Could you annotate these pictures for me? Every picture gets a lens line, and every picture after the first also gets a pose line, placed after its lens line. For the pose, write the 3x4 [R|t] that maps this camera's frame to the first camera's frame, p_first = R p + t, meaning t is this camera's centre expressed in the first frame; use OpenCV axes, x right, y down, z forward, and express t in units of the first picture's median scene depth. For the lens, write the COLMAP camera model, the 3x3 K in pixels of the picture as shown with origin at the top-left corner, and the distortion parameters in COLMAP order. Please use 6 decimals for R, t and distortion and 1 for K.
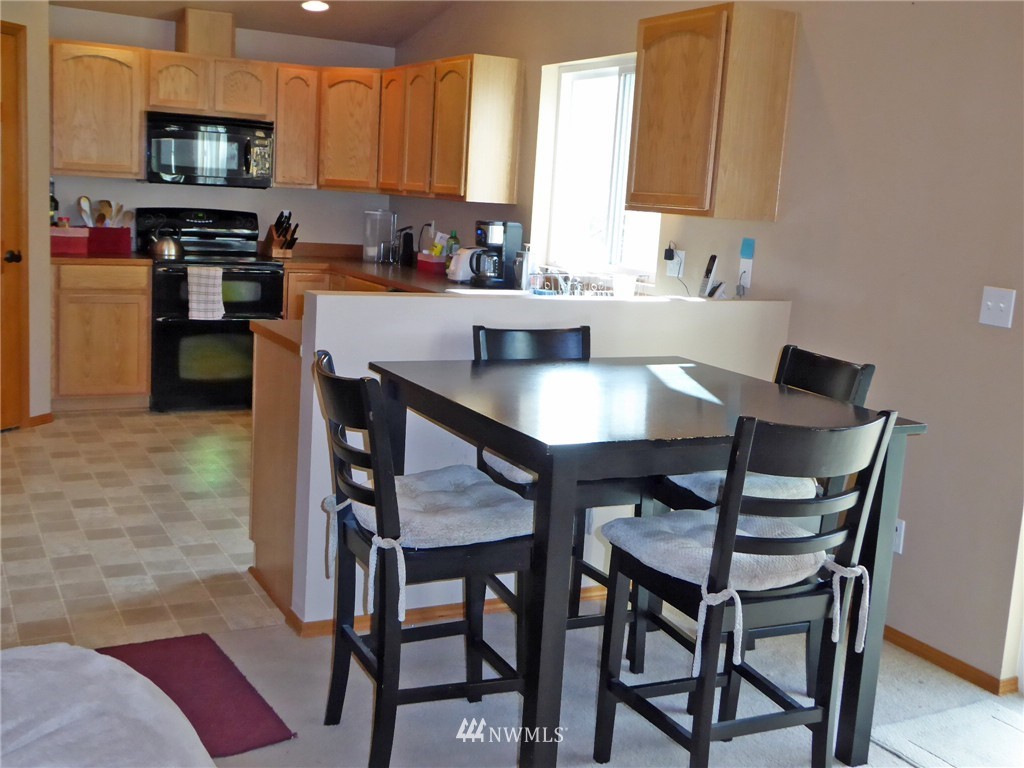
lens RADIAL K [[1124.7, 0, 512.0], [0, 1124.7, 384.0], [0, 0, 1]] dist [0.004845, -0.004814]
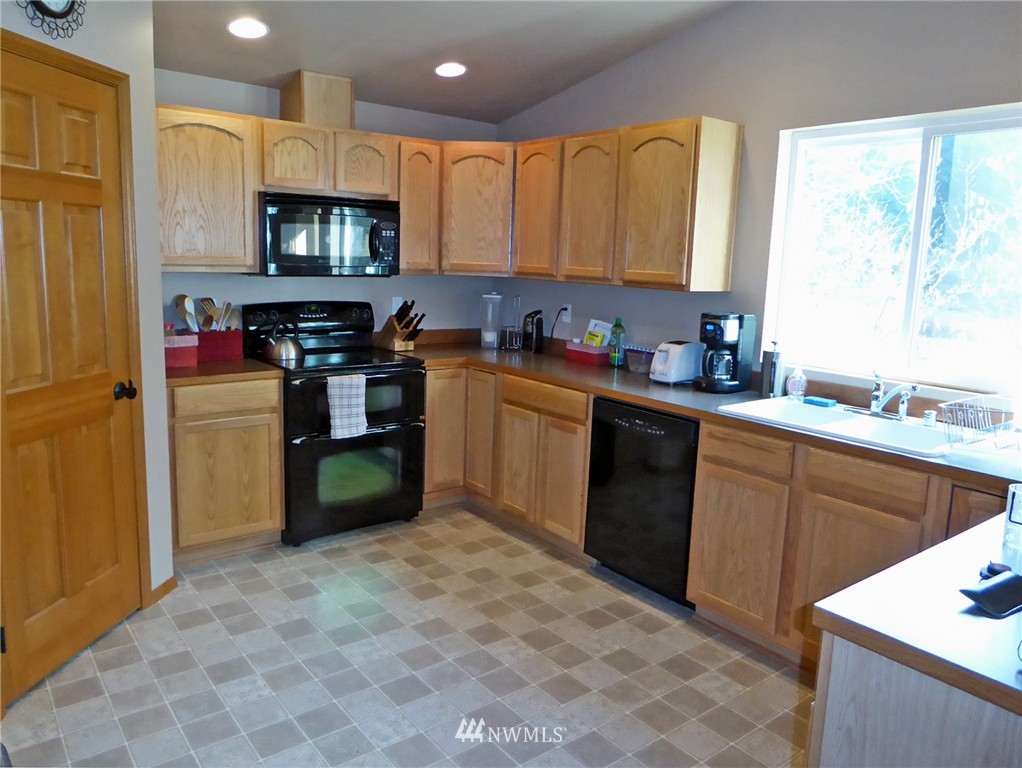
lens RADIAL K [[736.1, 0, 511.0], [0, 736.1, 384.0], [0, 0, 1]] dist [-0.039964, -0.002566]
pose [[0.982372, -0.057879, 0.177749, -0.248967], [0.055656, 0.998297, 0.017468, -0.099622], [-0.178457, -0.007267, 0.983921, 0.434808]]
